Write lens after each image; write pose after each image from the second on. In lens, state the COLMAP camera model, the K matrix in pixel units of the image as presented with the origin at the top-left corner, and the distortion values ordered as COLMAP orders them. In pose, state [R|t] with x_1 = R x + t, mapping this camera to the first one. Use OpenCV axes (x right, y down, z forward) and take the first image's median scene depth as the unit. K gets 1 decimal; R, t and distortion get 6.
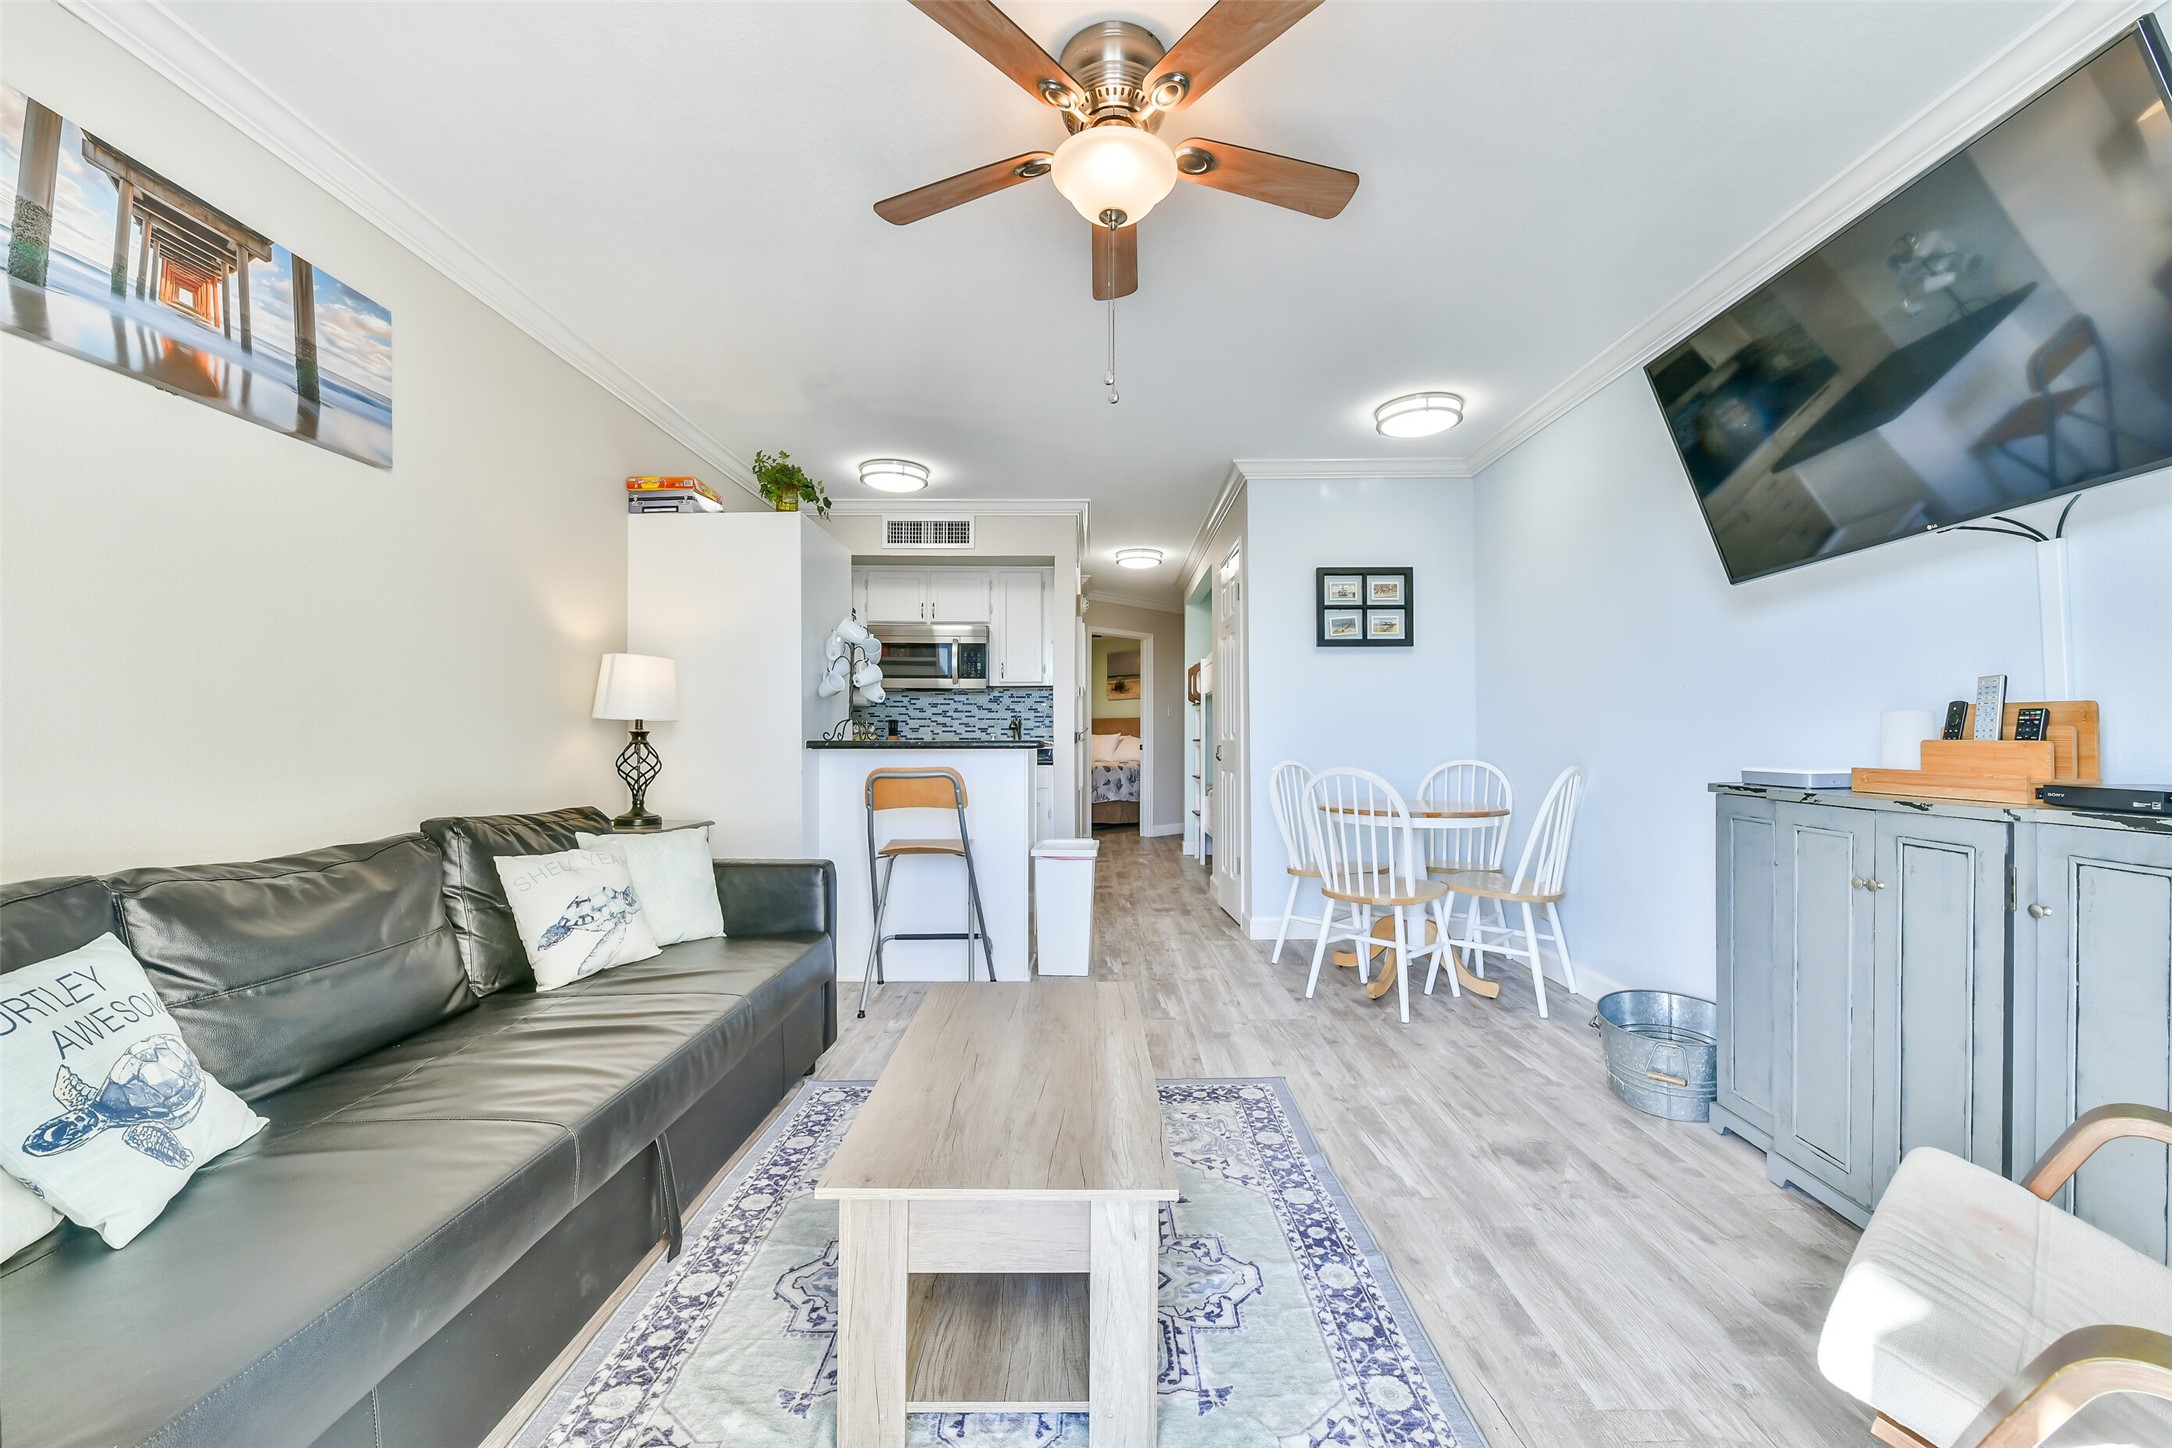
lens RADIAL K [[854.8, 0, 1091.7], [0, 854.8, 732.6], [0, 0, 1]] dist [-0.010804, -0.000309]
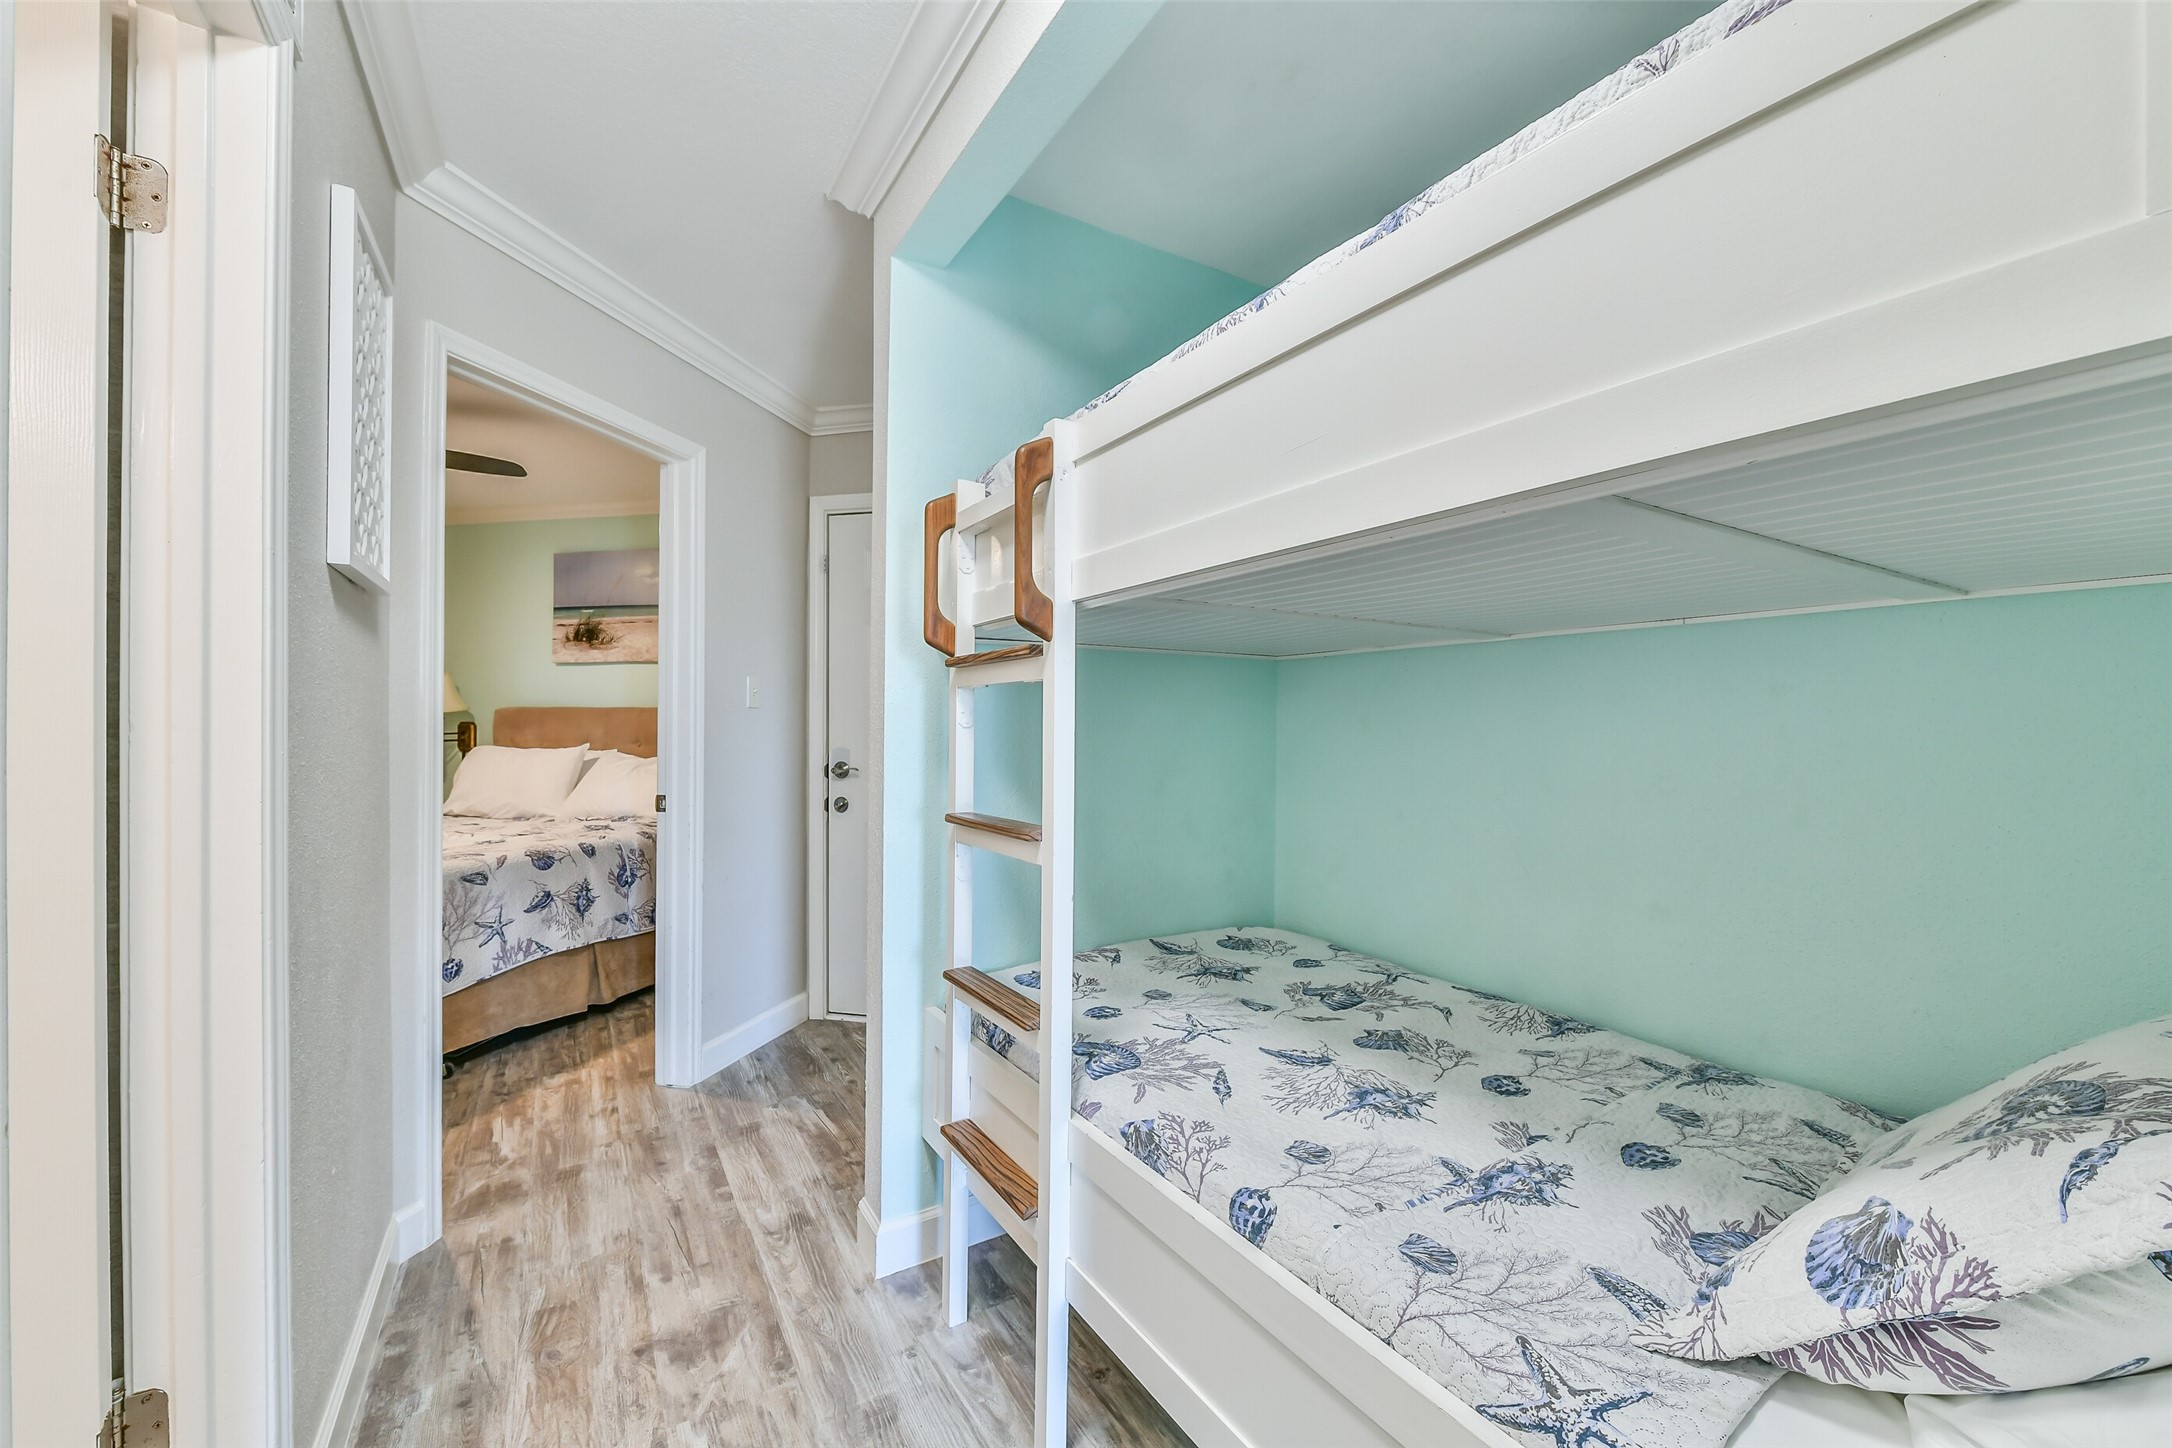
lens RADIAL K [[856.7, 0, 1086.0], [0, 856.7, 724.0], [0, 0, 1]] dist [-0.000060, -0.004267]
pose [[0.850915, 0.004003, 0.525287, 0.071220], [-0.005473, 0.999984, 0.001245, -0.038384], [-0.525274, -0.003935, 0.850924, 1.849973]]
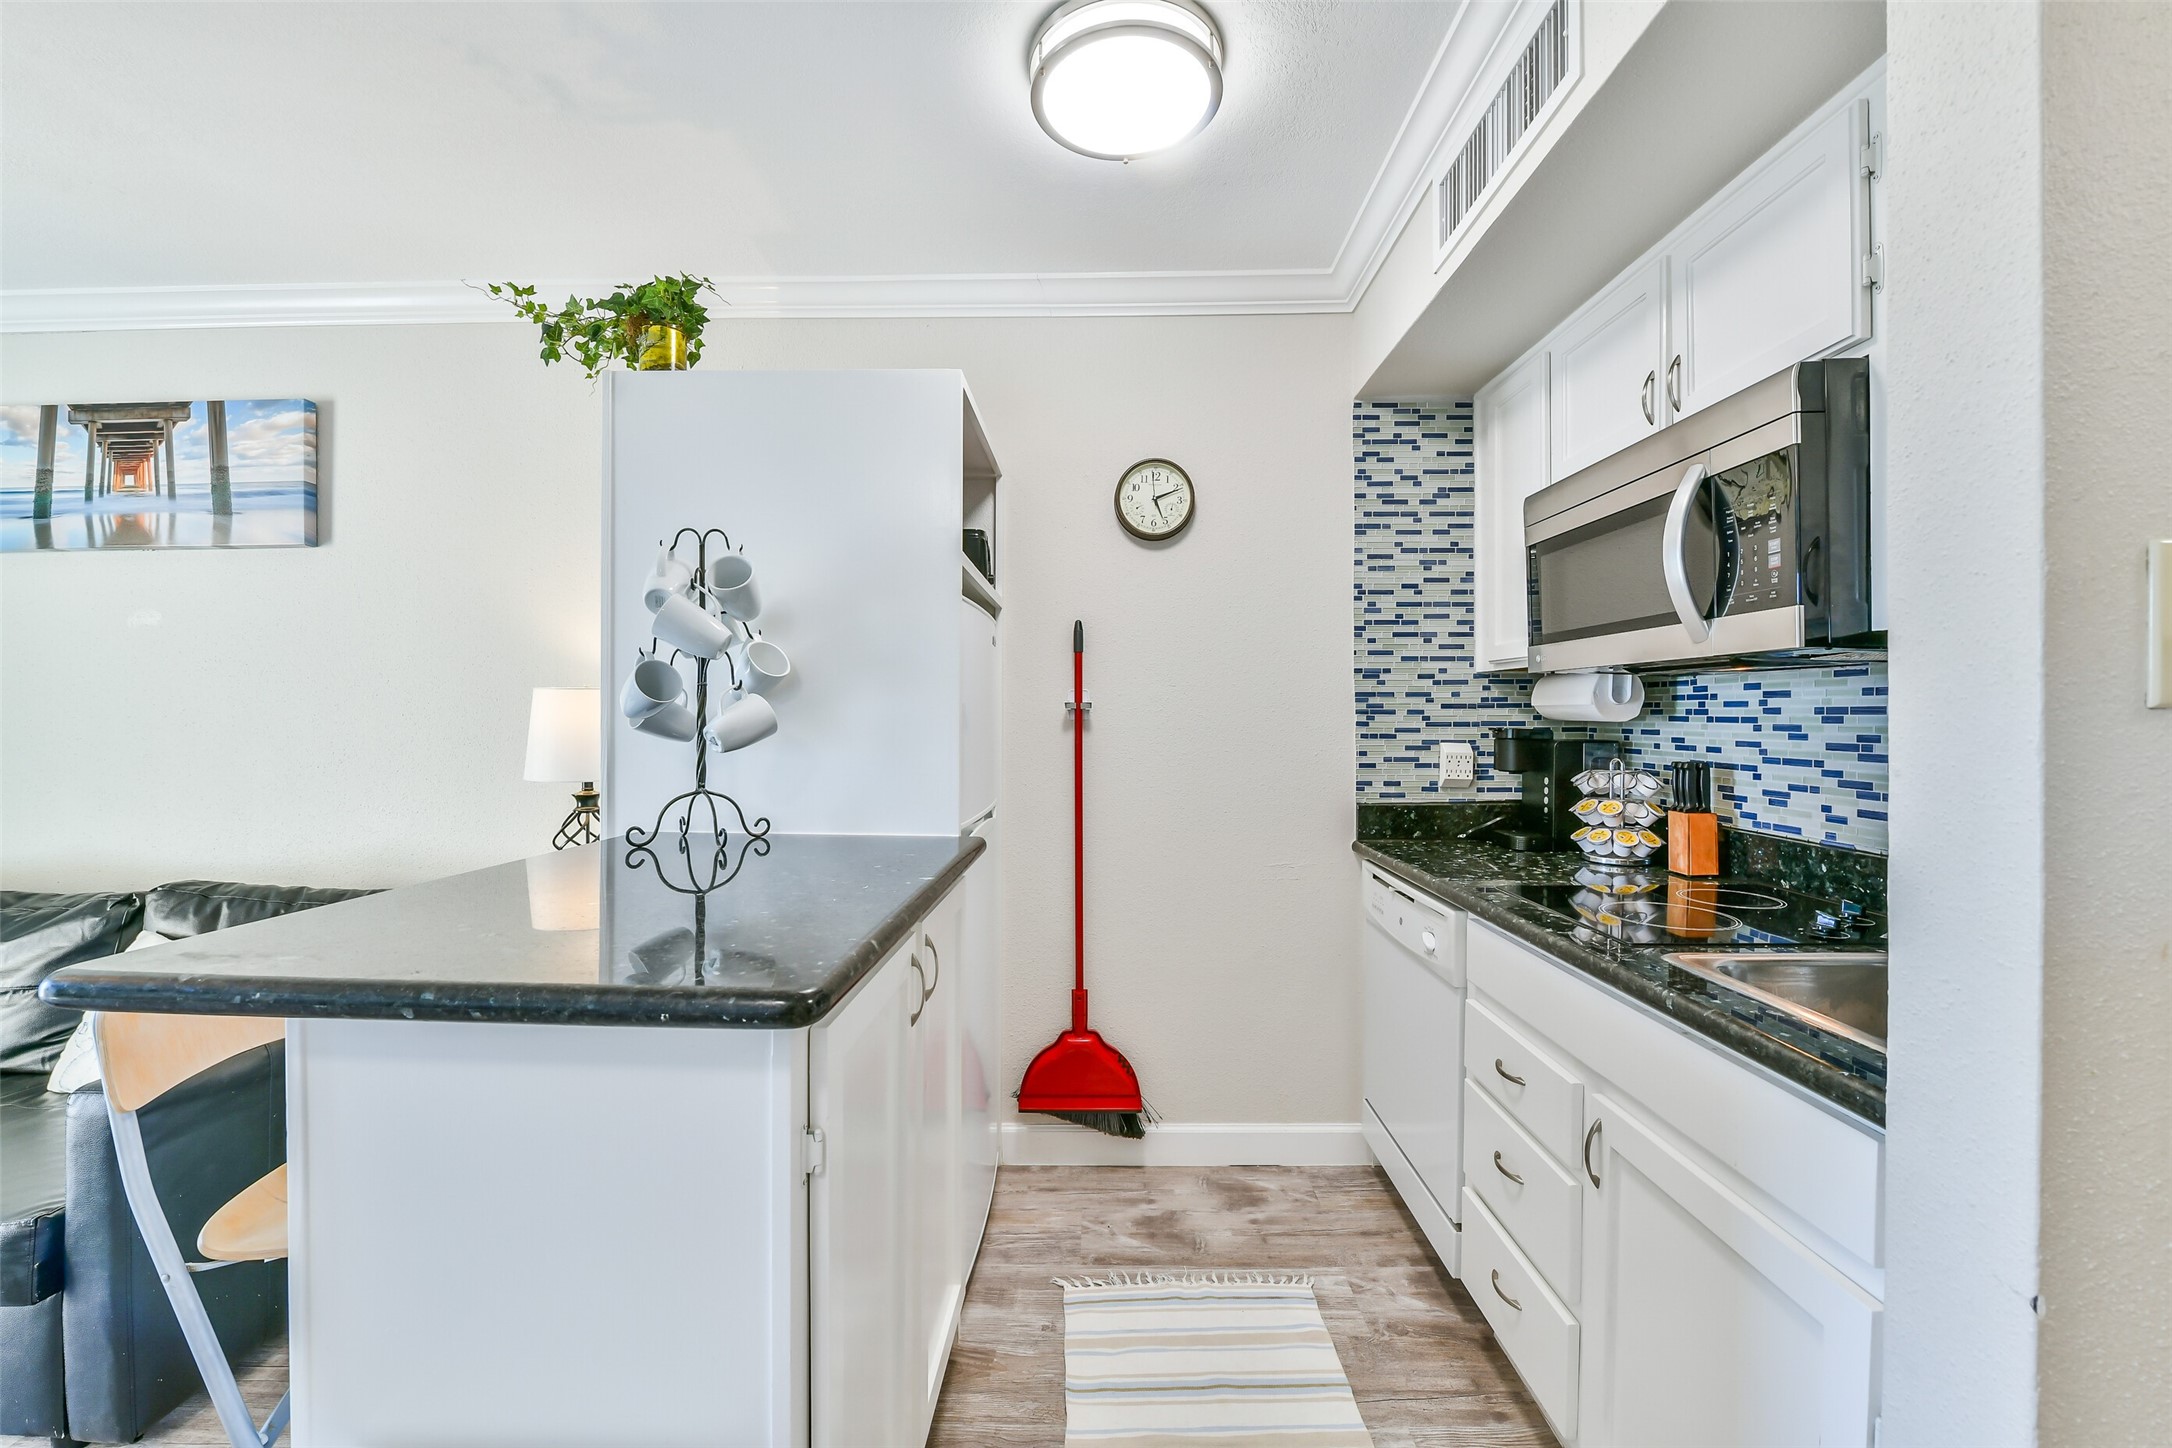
lens RADIAL K [[849.8, 0, 1096.0], [0, 849.8, 725.8], [0, 0, 1]] dist [-0.009799, -0.000058]
pose [[-0.007904, 0.009516, -0.999923, 0.165060], [0.007428, 0.999928, 0.009457, -0.060401], [0.999941, -0.007353, -0.007975, 1.417744]]
